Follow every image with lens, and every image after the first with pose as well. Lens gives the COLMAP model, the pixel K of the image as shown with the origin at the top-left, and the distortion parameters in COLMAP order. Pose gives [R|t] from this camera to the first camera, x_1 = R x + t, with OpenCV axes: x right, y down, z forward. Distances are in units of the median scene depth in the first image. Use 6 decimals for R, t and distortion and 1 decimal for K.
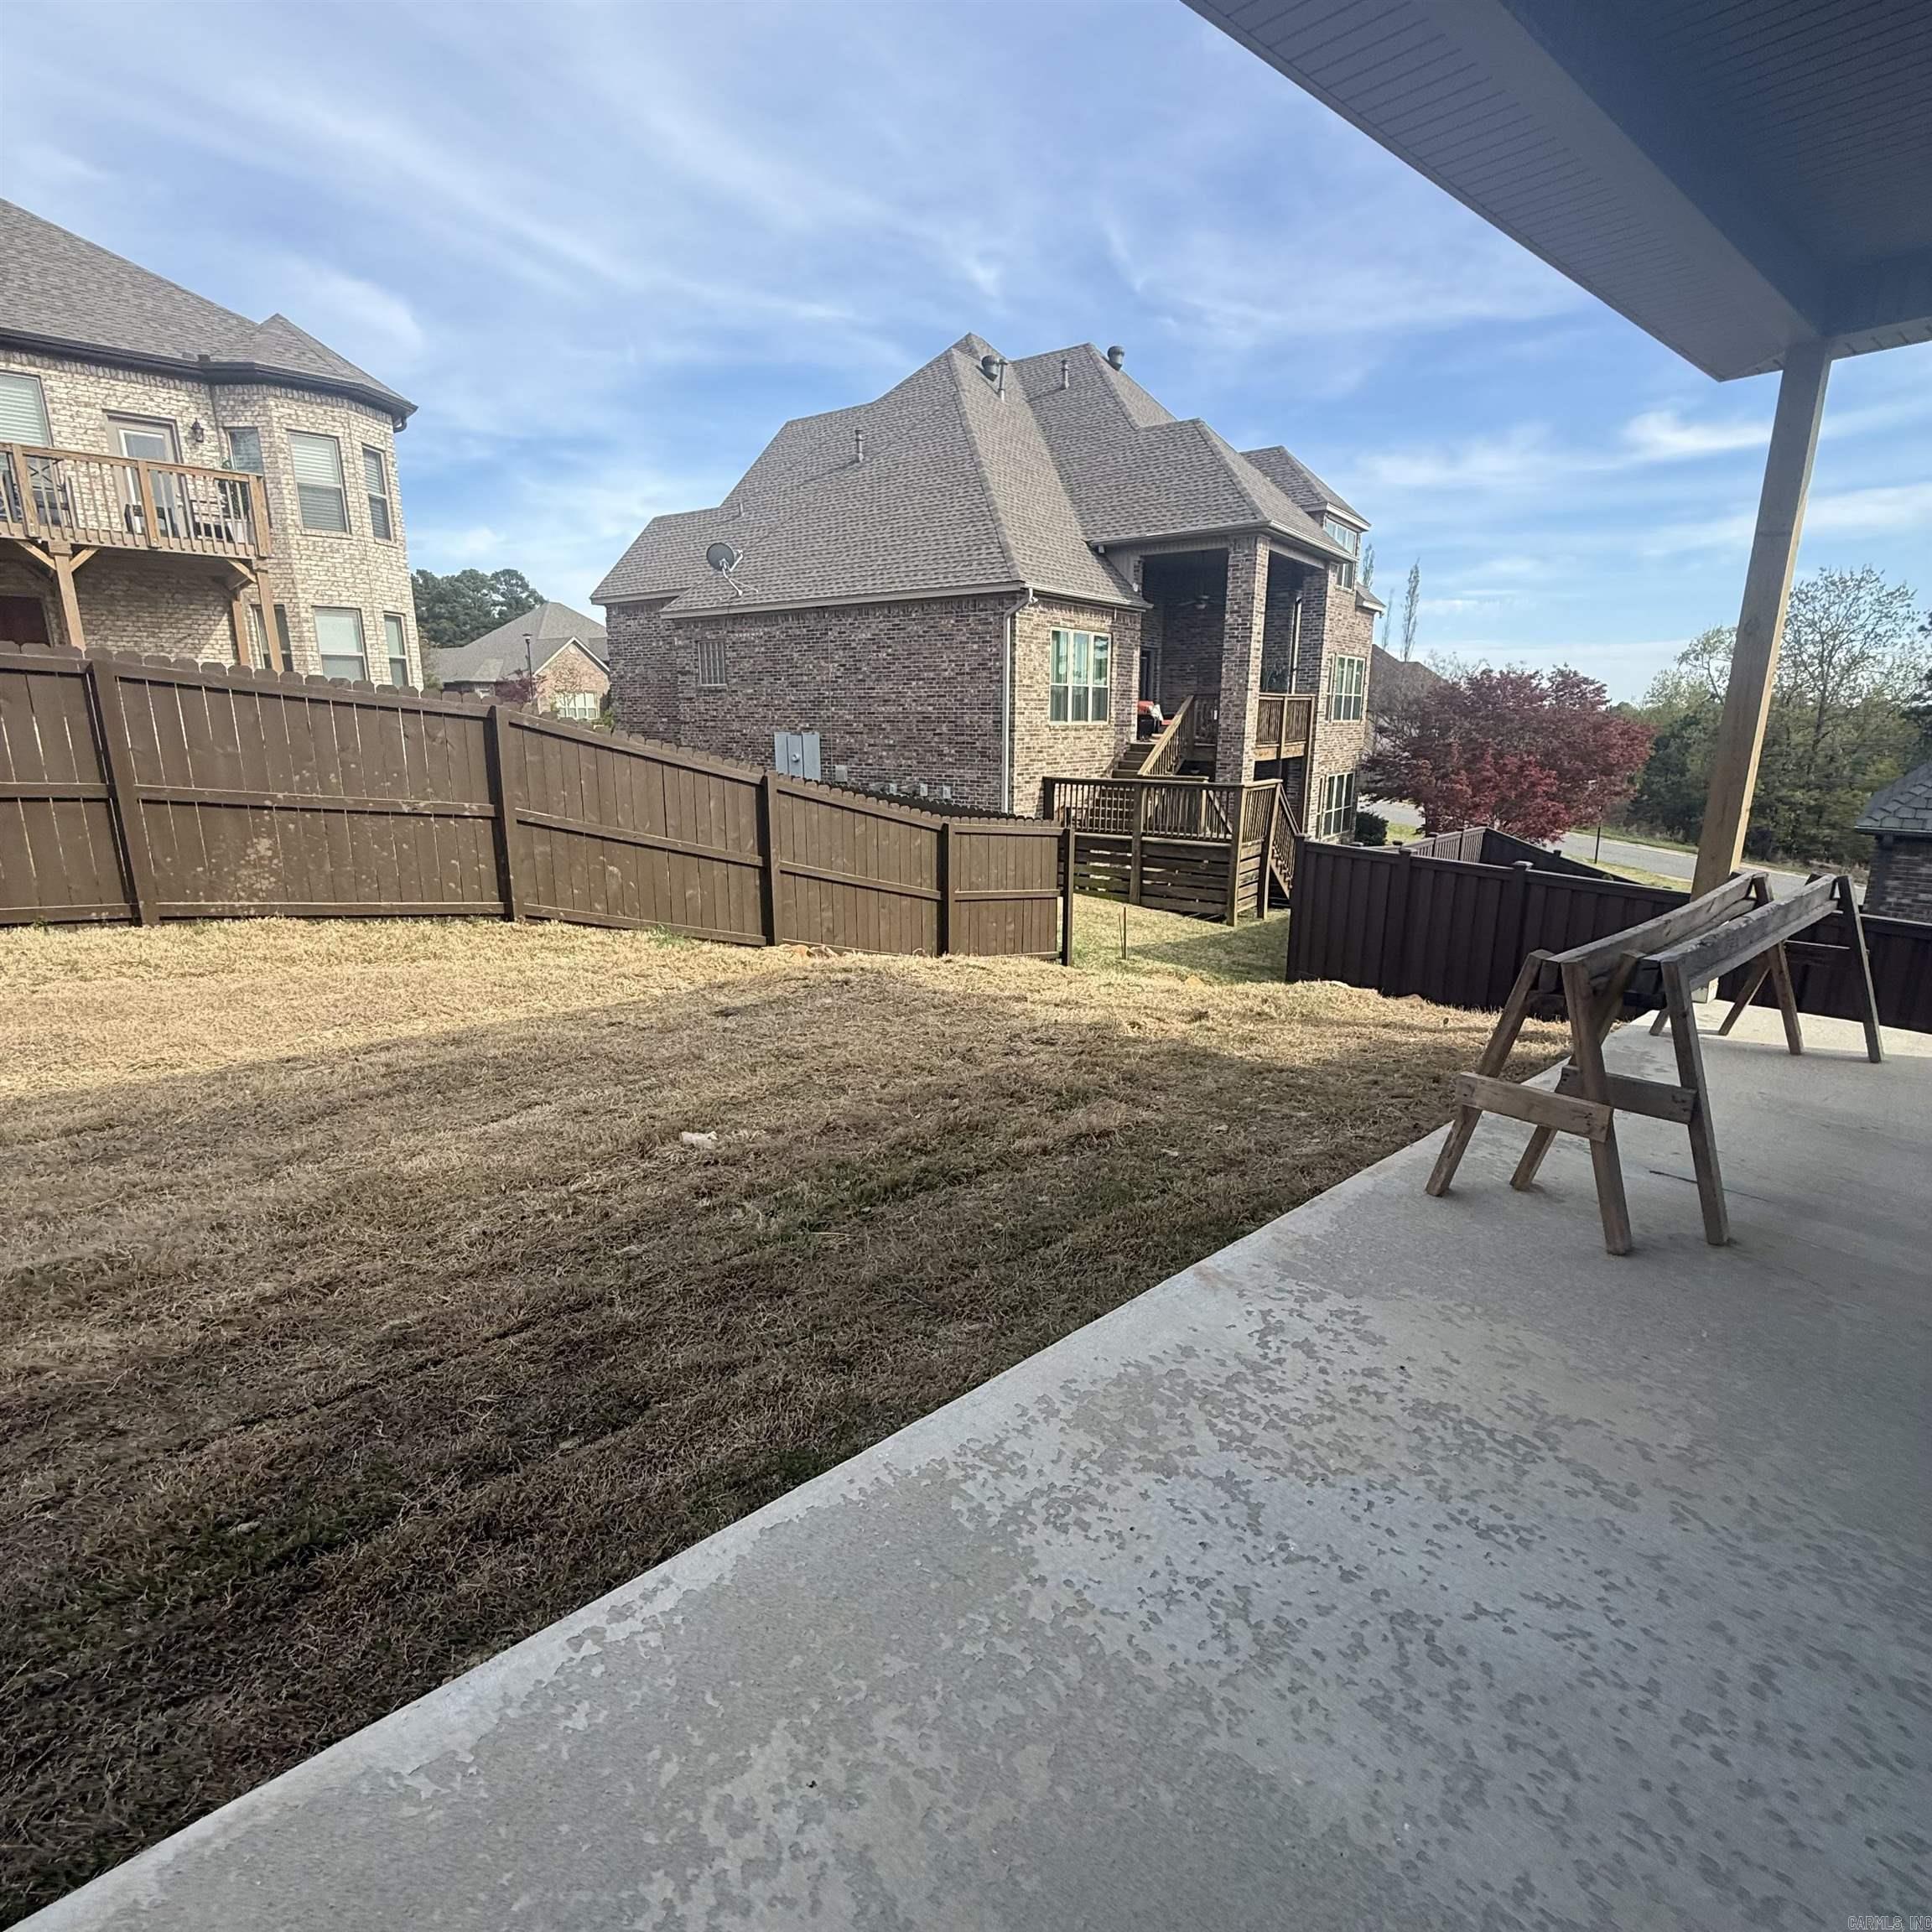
lens RADIAL K [[1014.3, 0, 966.0], [0, 1014.3, 966.0], [0, 0, 1]] dist [-0.002308, -0.000208]
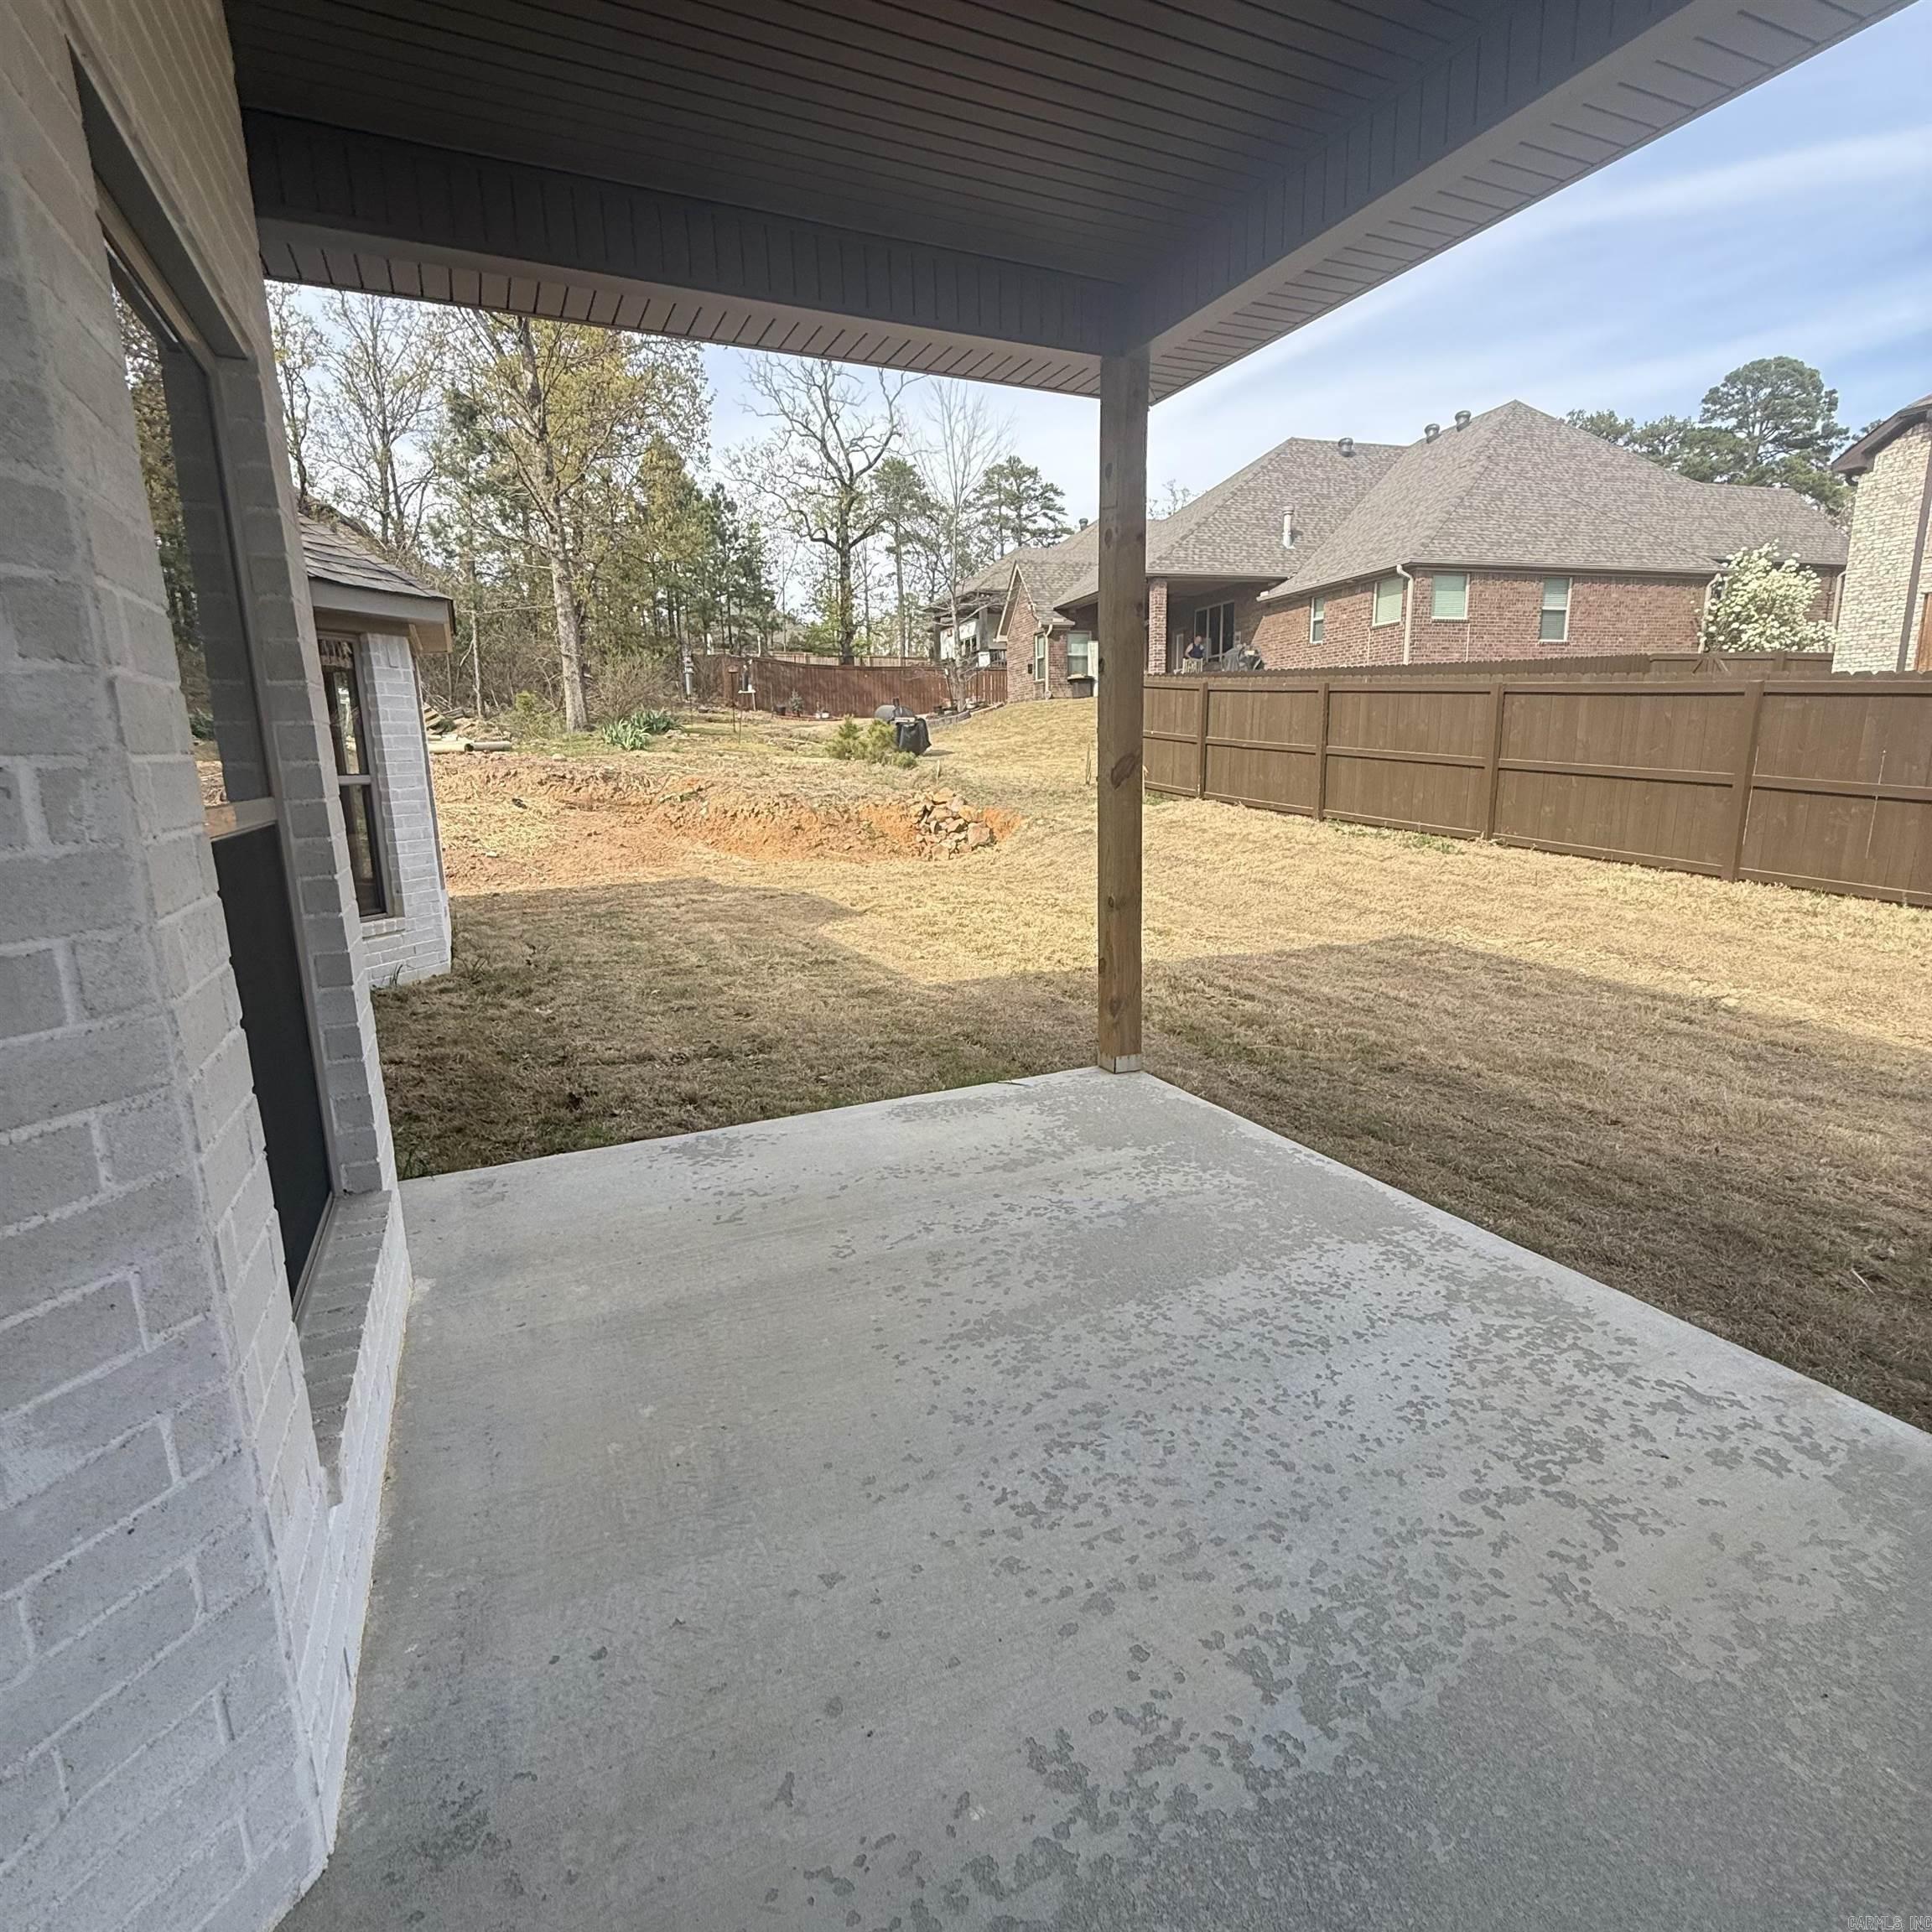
lens RADIAL K [[1033.5, 0, 966.0], [0, 1033.5, 966.0], [0, 0, 1]] dist [0.001227, 0.001448]
pose [[-0.267033, 0.201481, -0.942390, 1.939366], [-0.208677, 0.942609, 0.260657, -0.196126], [0.940823, 0.266259, -0.209663, 0.654677]]
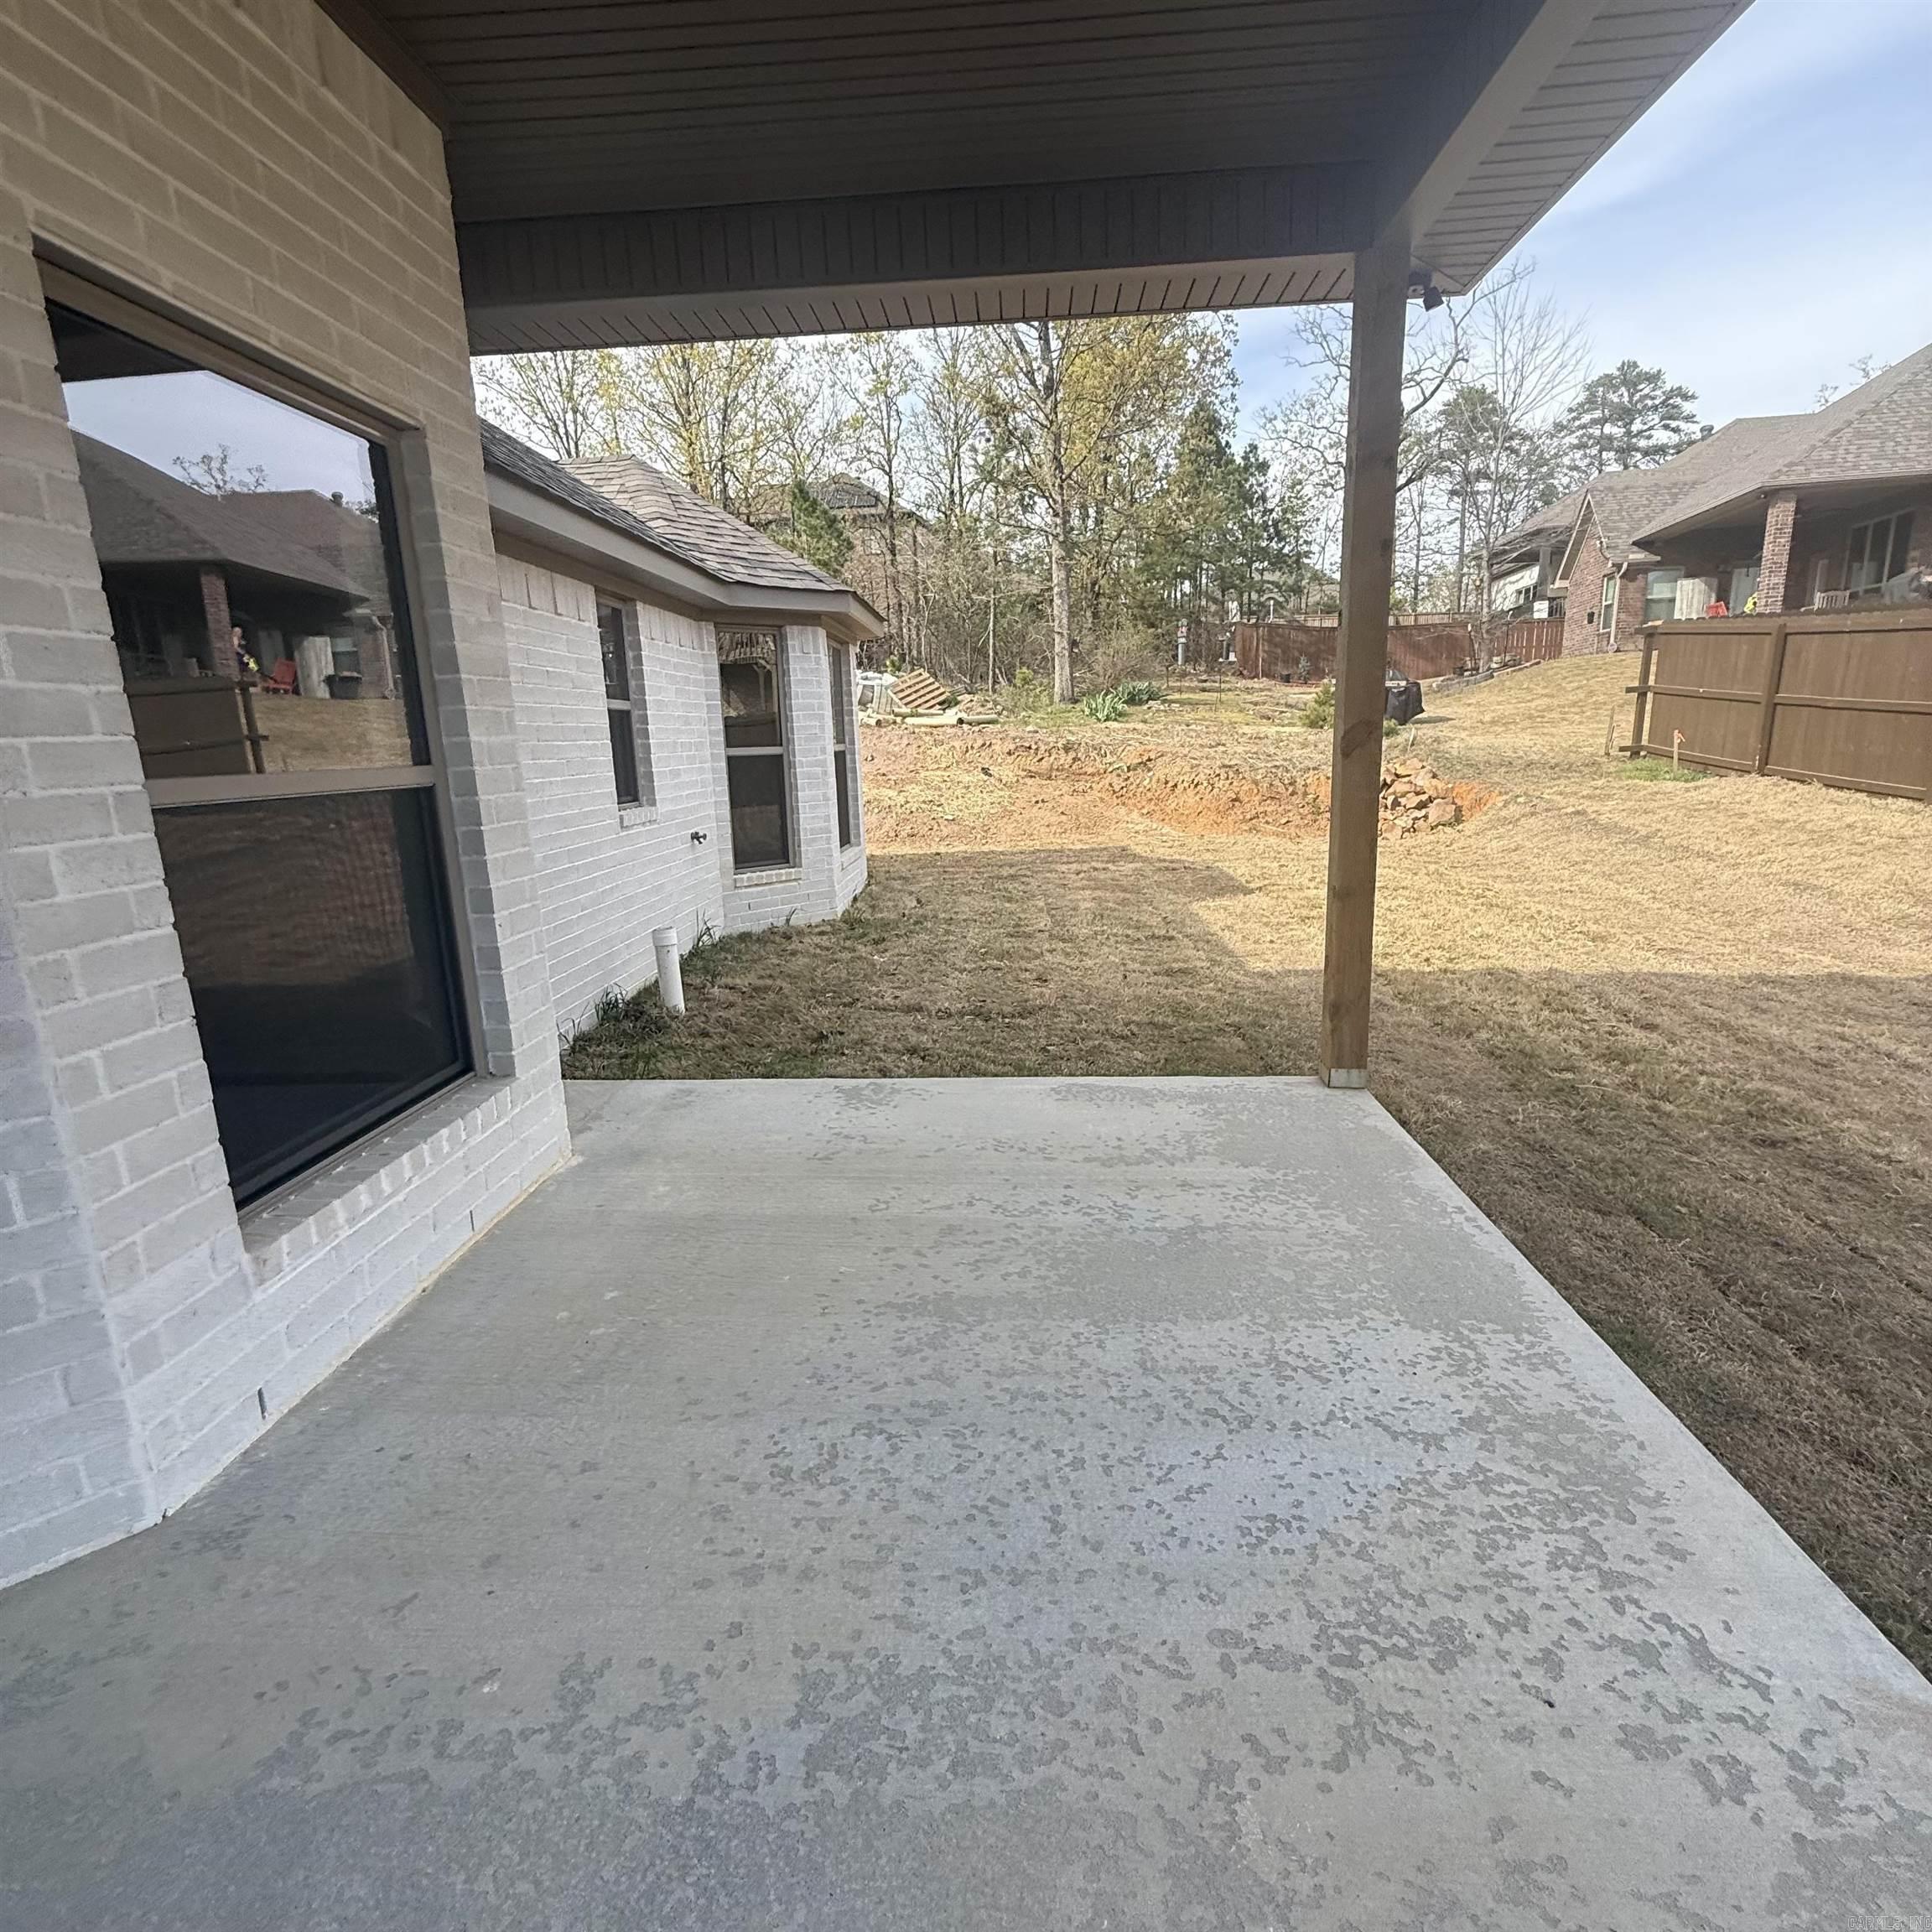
lens RADIAL K [[1031.9, 0, 966.0], [0, 1031.9, 966.0], [0, 0, 1]] dist [0.005434, -0.000670]
pose [[-0.698203, 0.176814, -0.693721, 1.496415], [-0.140275, 0.916447, 0.374763, -0.344571], [0.702022, 0.358973, -0.615064, 1.344107]]
